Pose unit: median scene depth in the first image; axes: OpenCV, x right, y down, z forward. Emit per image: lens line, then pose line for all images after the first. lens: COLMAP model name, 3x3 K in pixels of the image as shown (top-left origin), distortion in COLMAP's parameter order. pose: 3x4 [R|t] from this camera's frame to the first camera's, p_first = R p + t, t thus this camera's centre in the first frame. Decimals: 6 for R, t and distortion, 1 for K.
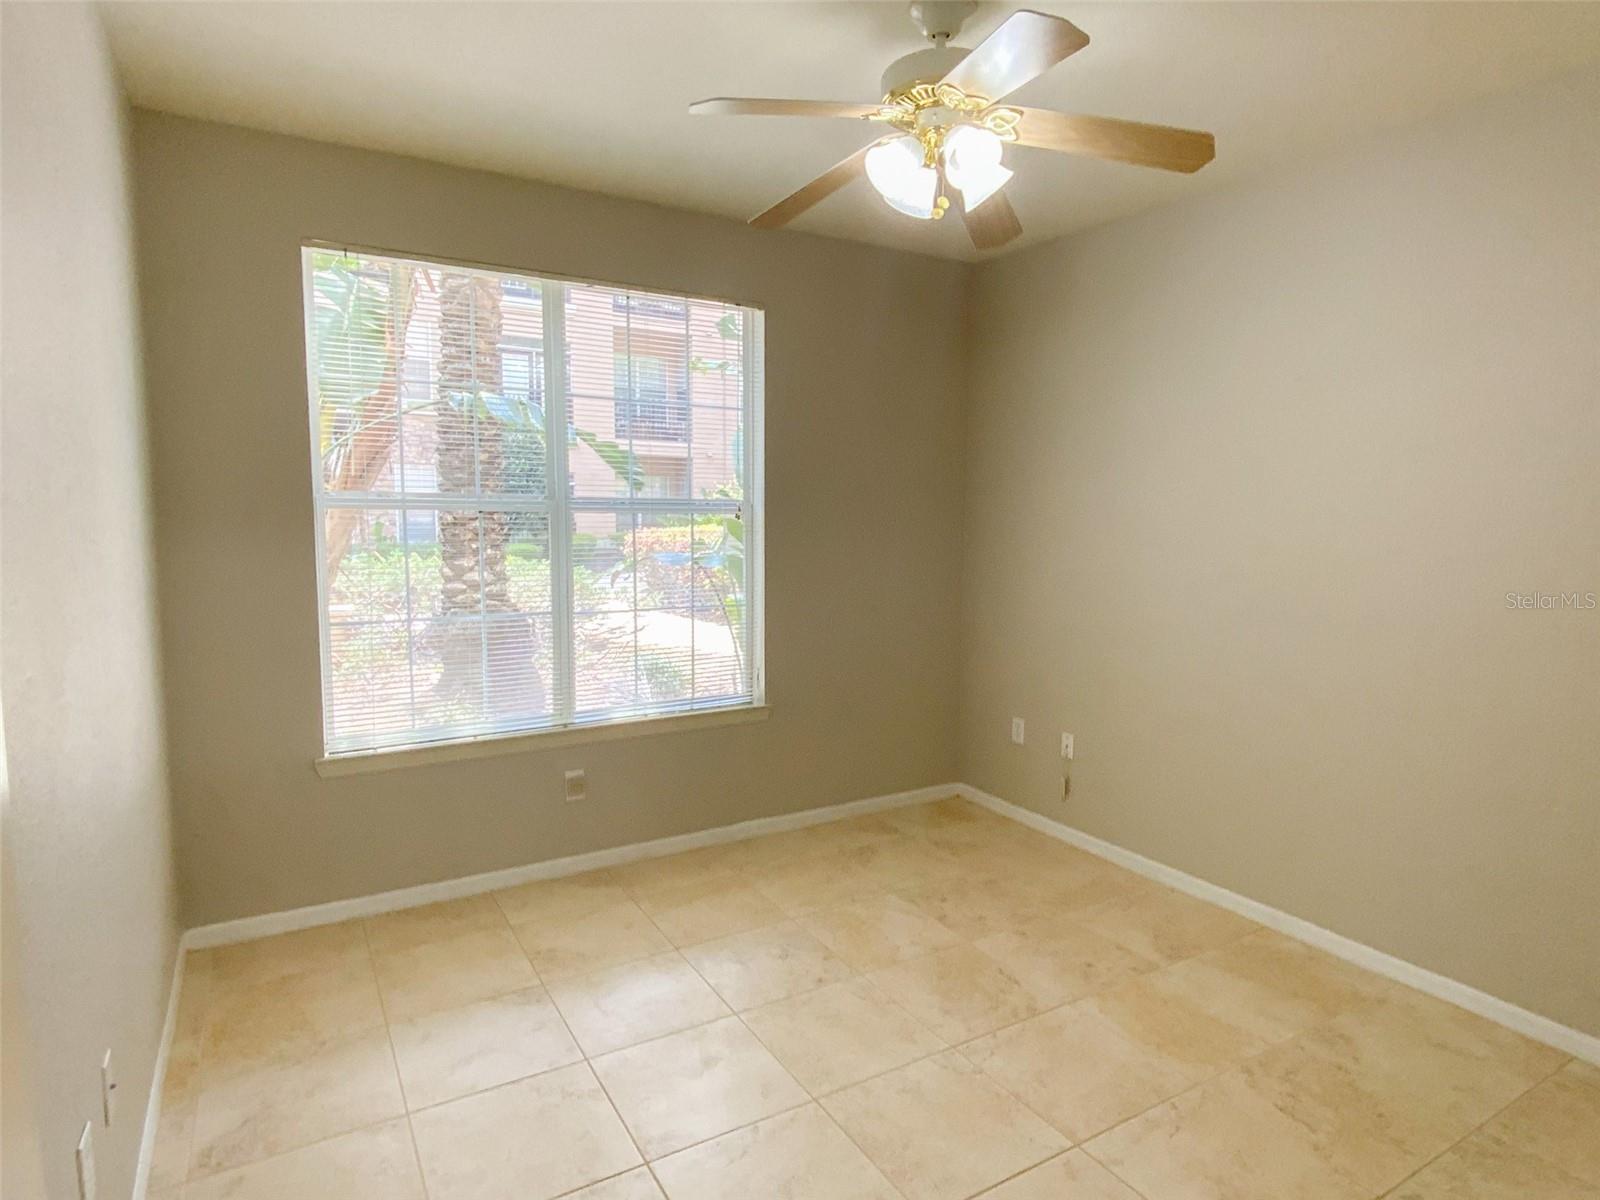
lens RADIAL K [[948.1, 0, 798.5], [0, 948.1, 604.2], [0, 0, 1]] dist [0.041403, -0.015423]
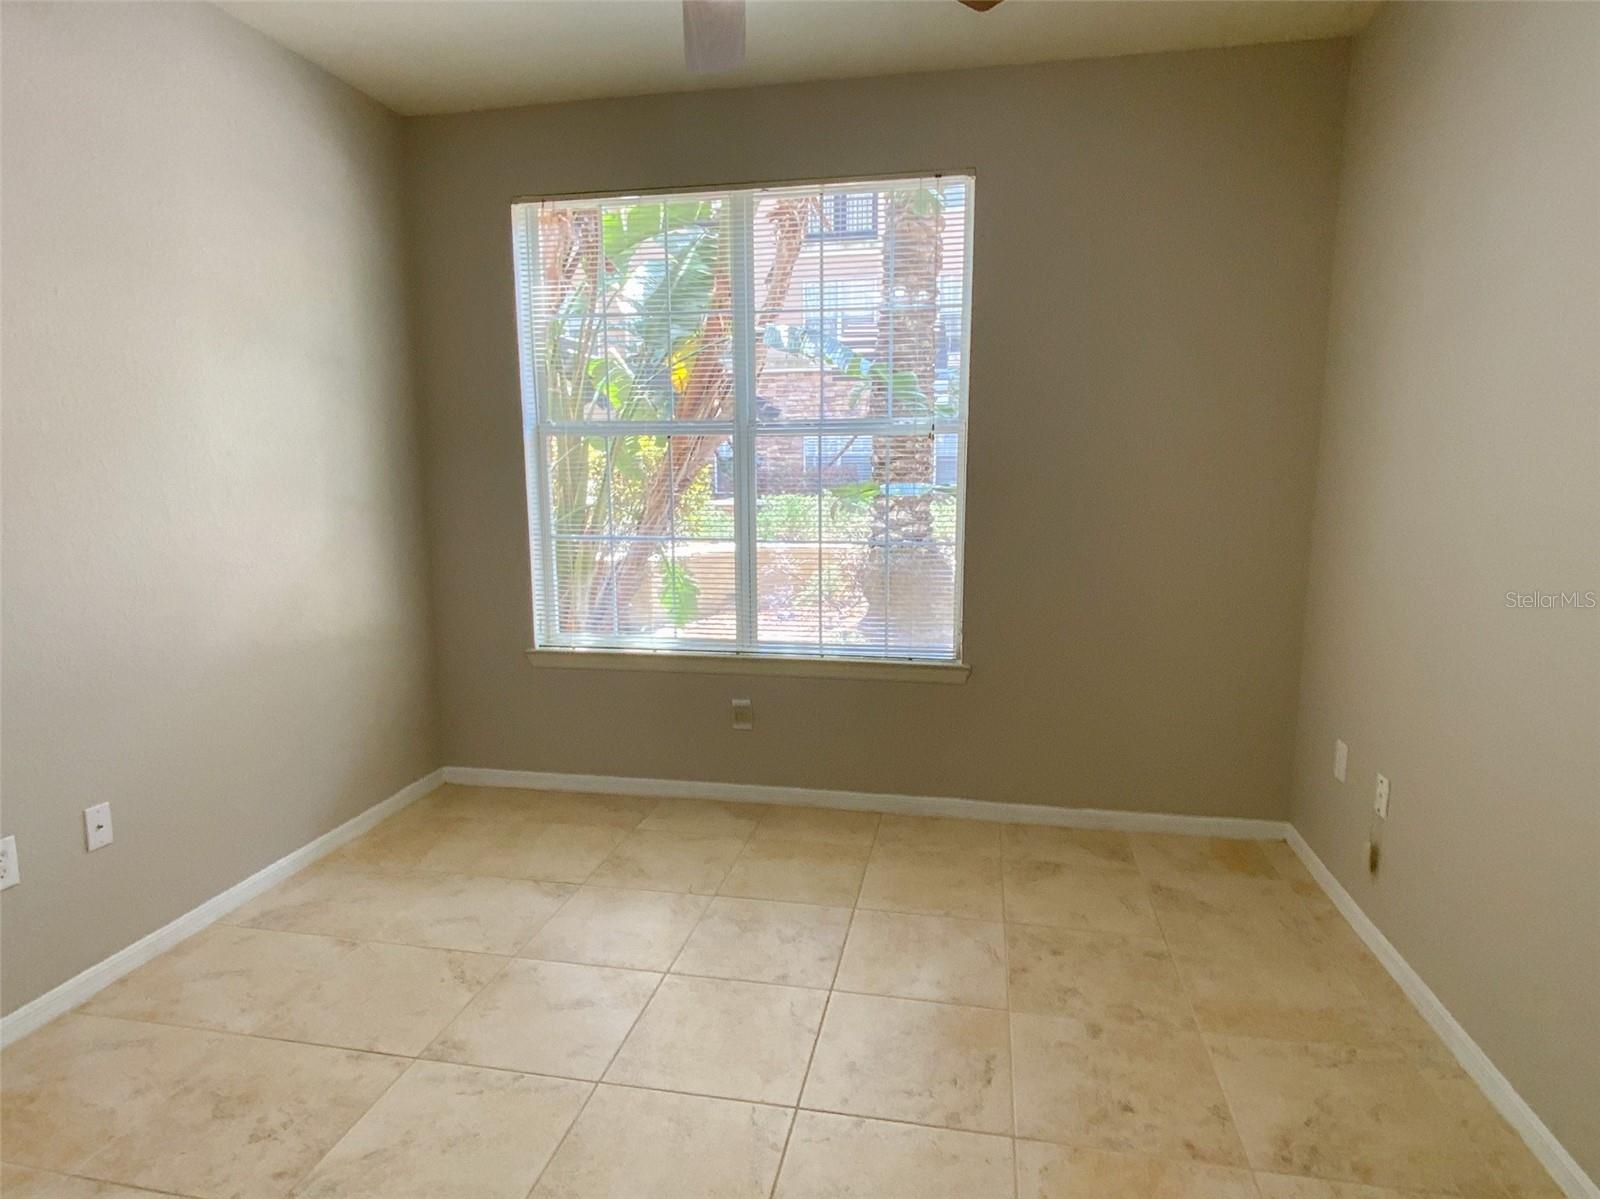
lens RADIAL K [[948.1, 0, 775.3], [0, 948.1, 604.1], [0, 0, 1]] dist [0.041403, -0.015423]
pose [[0.731692, 0.090282, -0.675630, 0.466136], [-0.062233, 0.995898, 0.065681, 0.010397], [0.678789, -0.006012, 0.734309, 0.318791]]
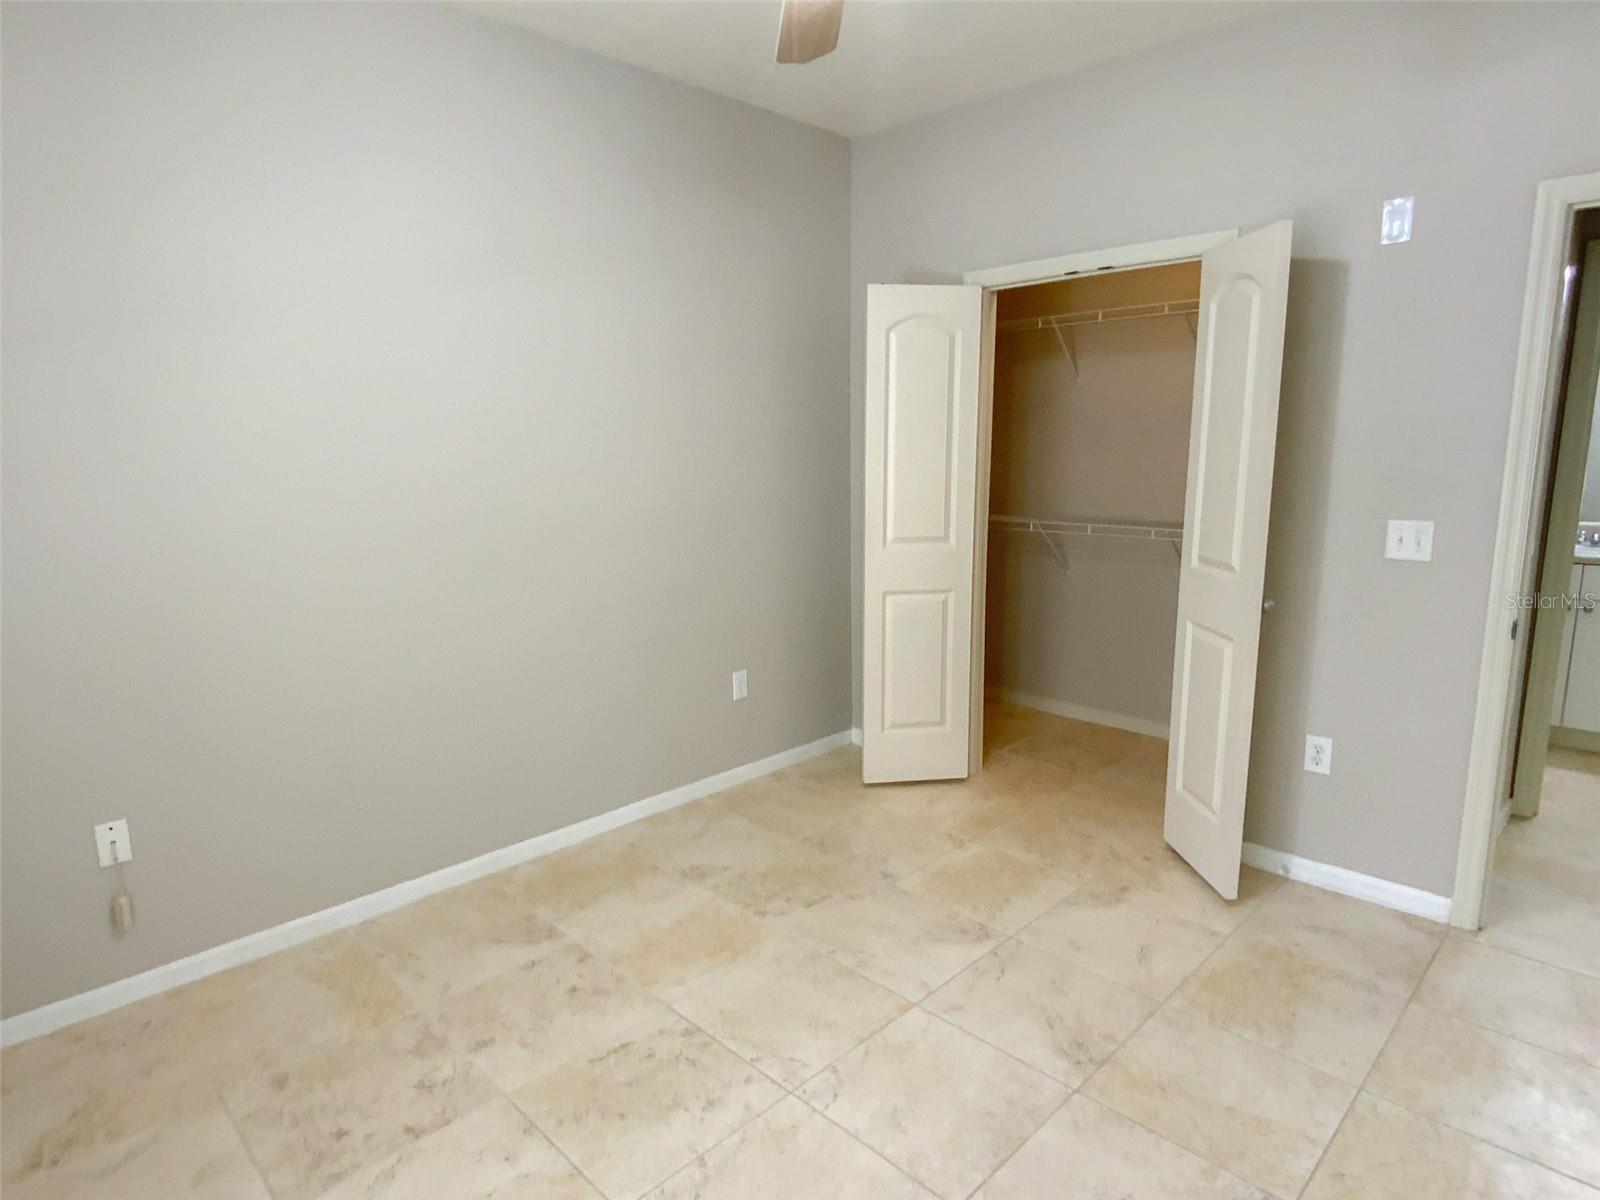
lens RADIAL K [[948.1, 0, 808.5], [0, 948.1, 592.7], [0, 0, 1]] dist [0.041403, -0.015423]
pose [[-0.261929, -0.172407, 0.949562, -0.395570], [0.106953, 0.972668, 0.206104, -0.080622], [-0.959142, 0.155543, -0.236331, 0.823961]]
